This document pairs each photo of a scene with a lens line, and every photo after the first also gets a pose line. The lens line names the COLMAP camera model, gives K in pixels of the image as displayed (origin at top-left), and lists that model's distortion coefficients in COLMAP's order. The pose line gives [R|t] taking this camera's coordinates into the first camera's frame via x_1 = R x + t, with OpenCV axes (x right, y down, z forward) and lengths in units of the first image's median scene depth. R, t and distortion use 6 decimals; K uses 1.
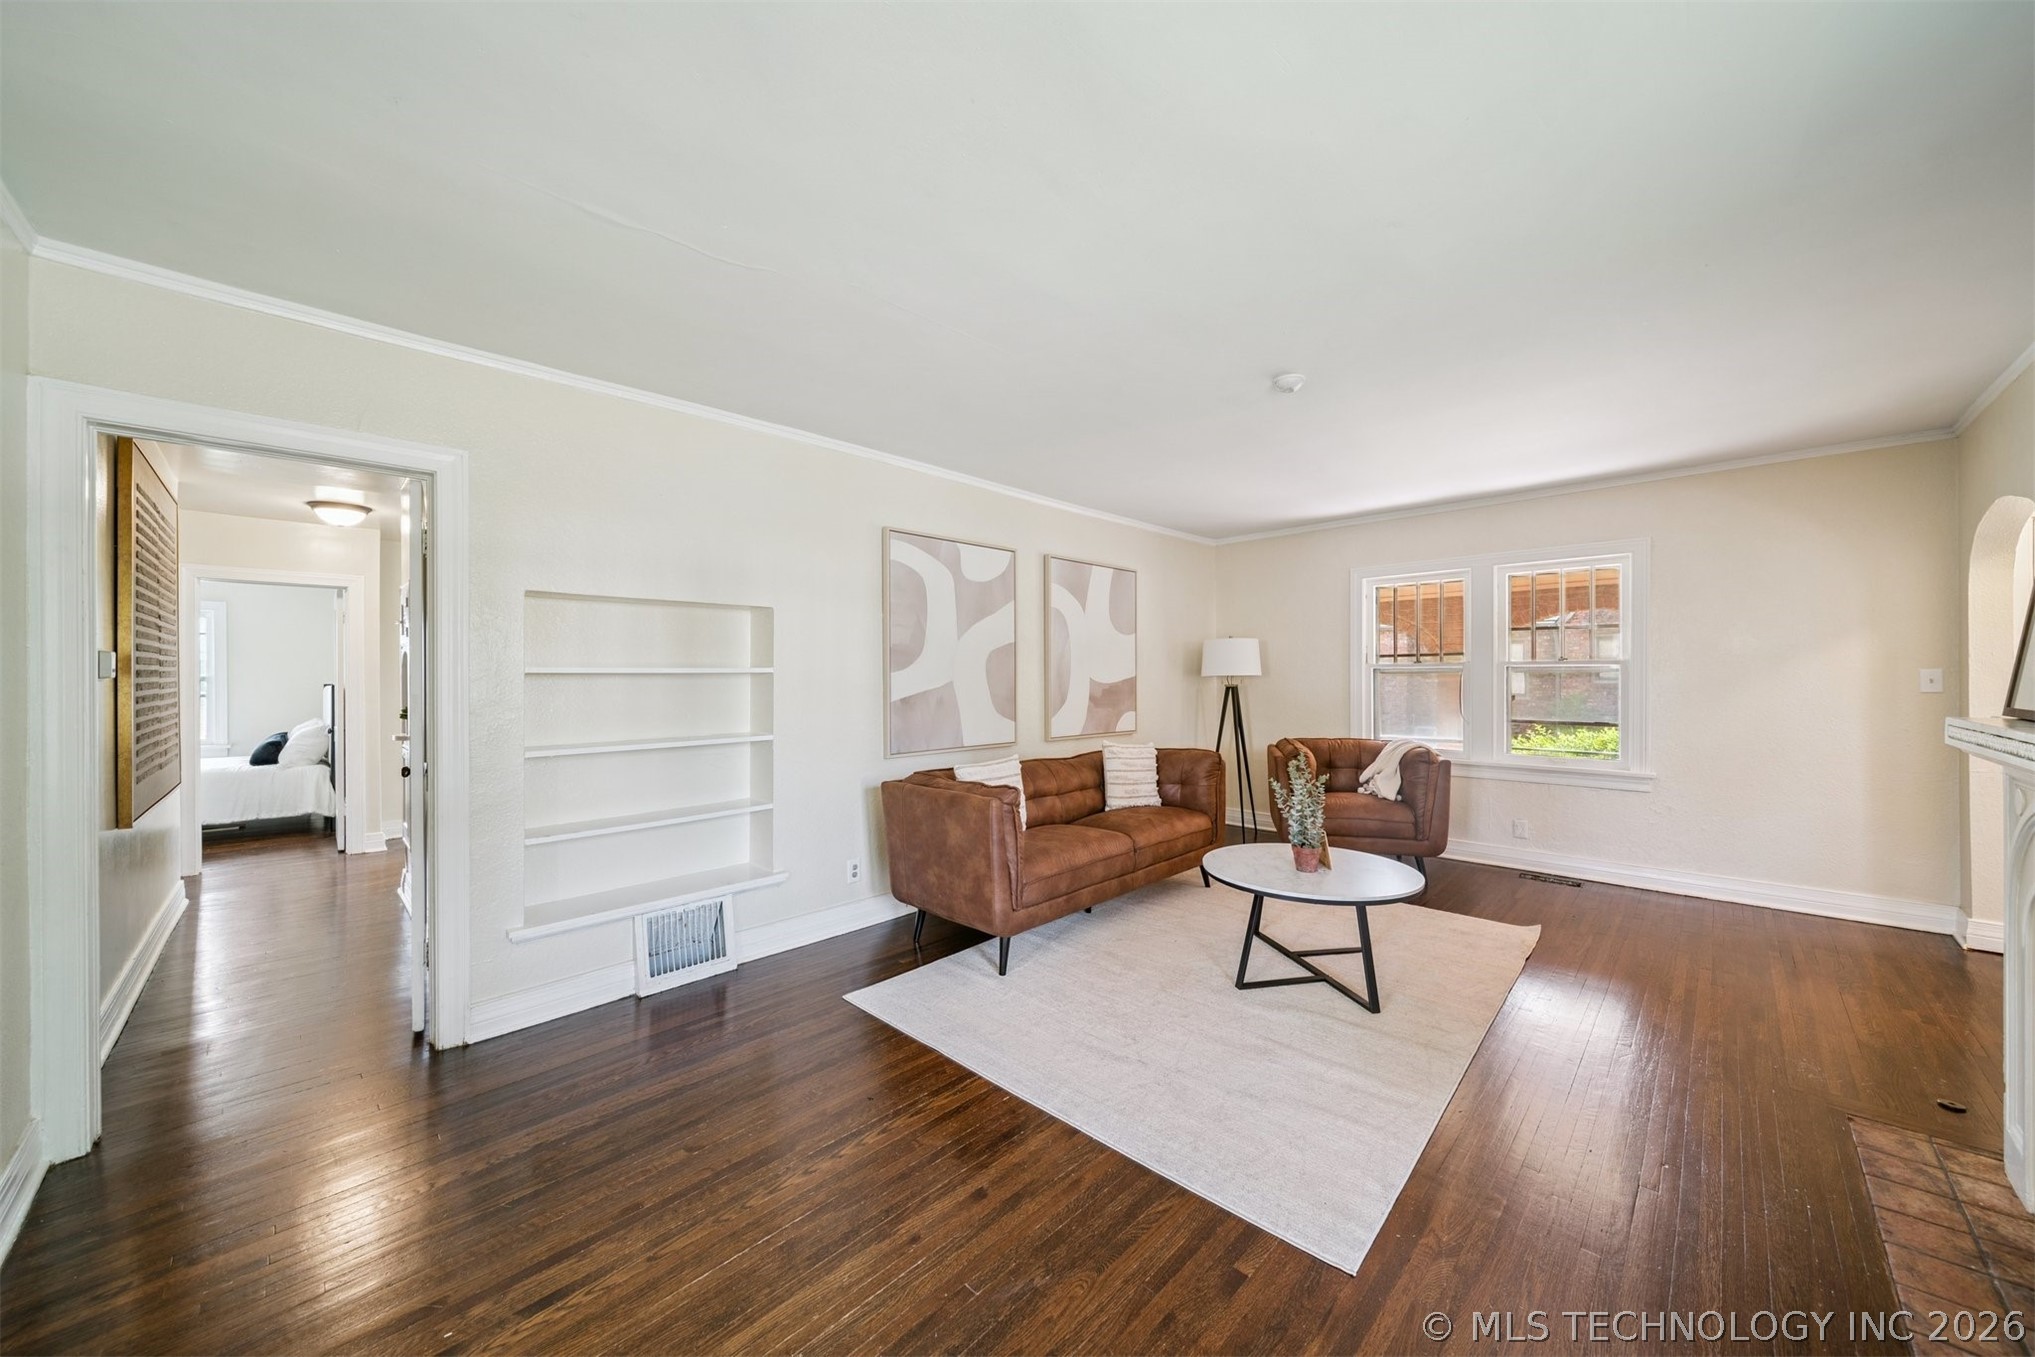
lens RADIAL K [[715.1, 0, 1012.2], [0, 715.1, 677.9], [0, 0, 1]] dist [0.000265, 0.000001]
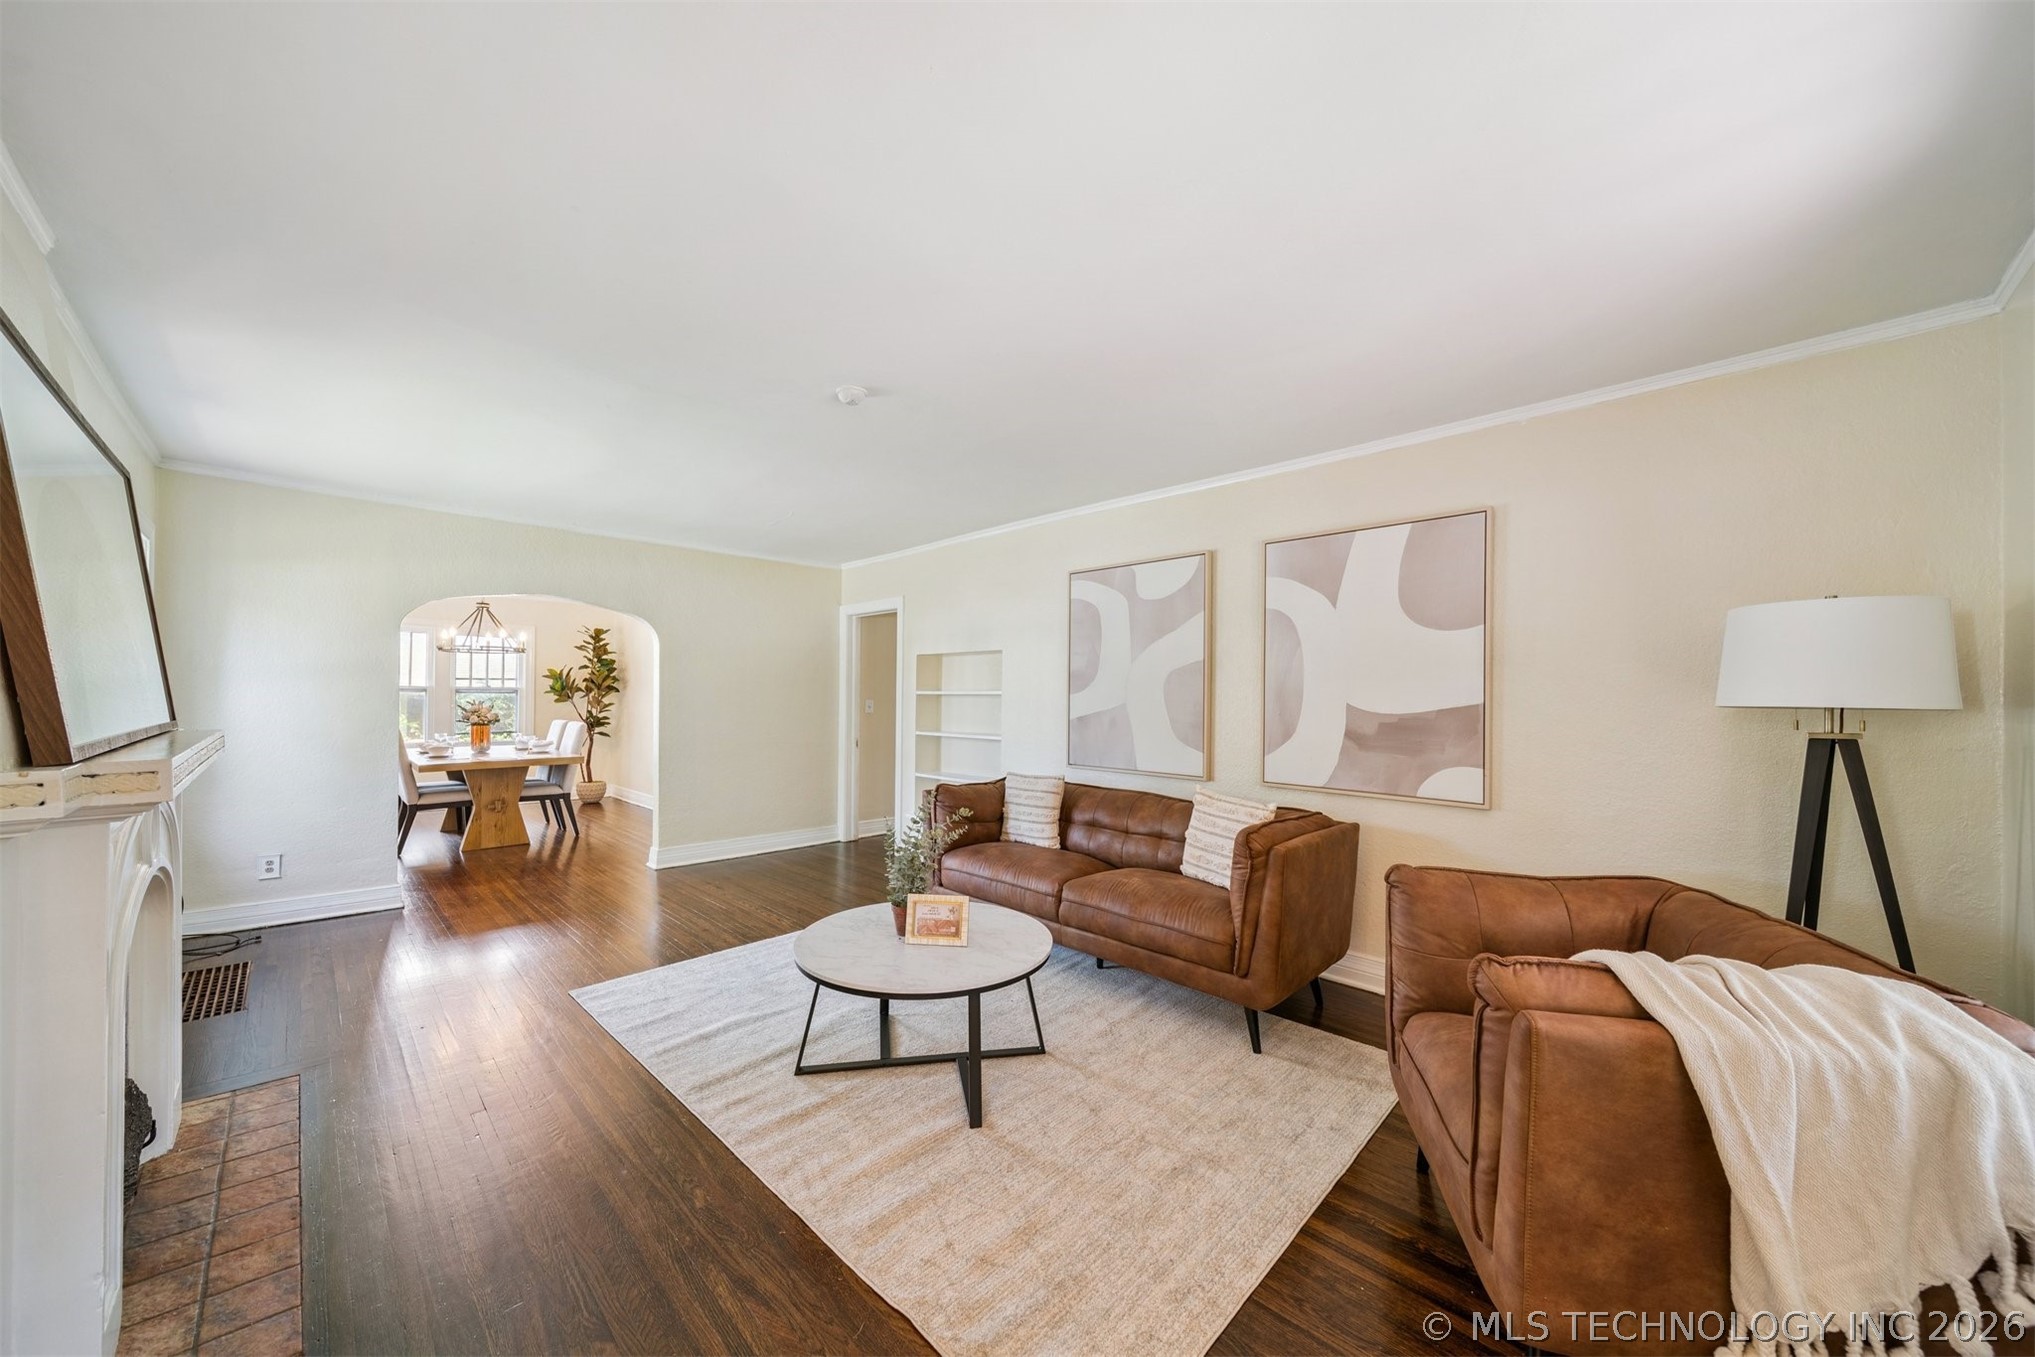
lens RADIAL K [[715.1, 0, 1012.3], [0, 715.1, 686.8], [0, 0, 1]] dist [0.000265, 0.000001]
pose [[0.010032, -0.001263, -0.999949, 0.893980], [-0.005451, 0.999984, -0.001317, -0.015630], [0.999935, 0.005464, 0.010024, 0.793755]]
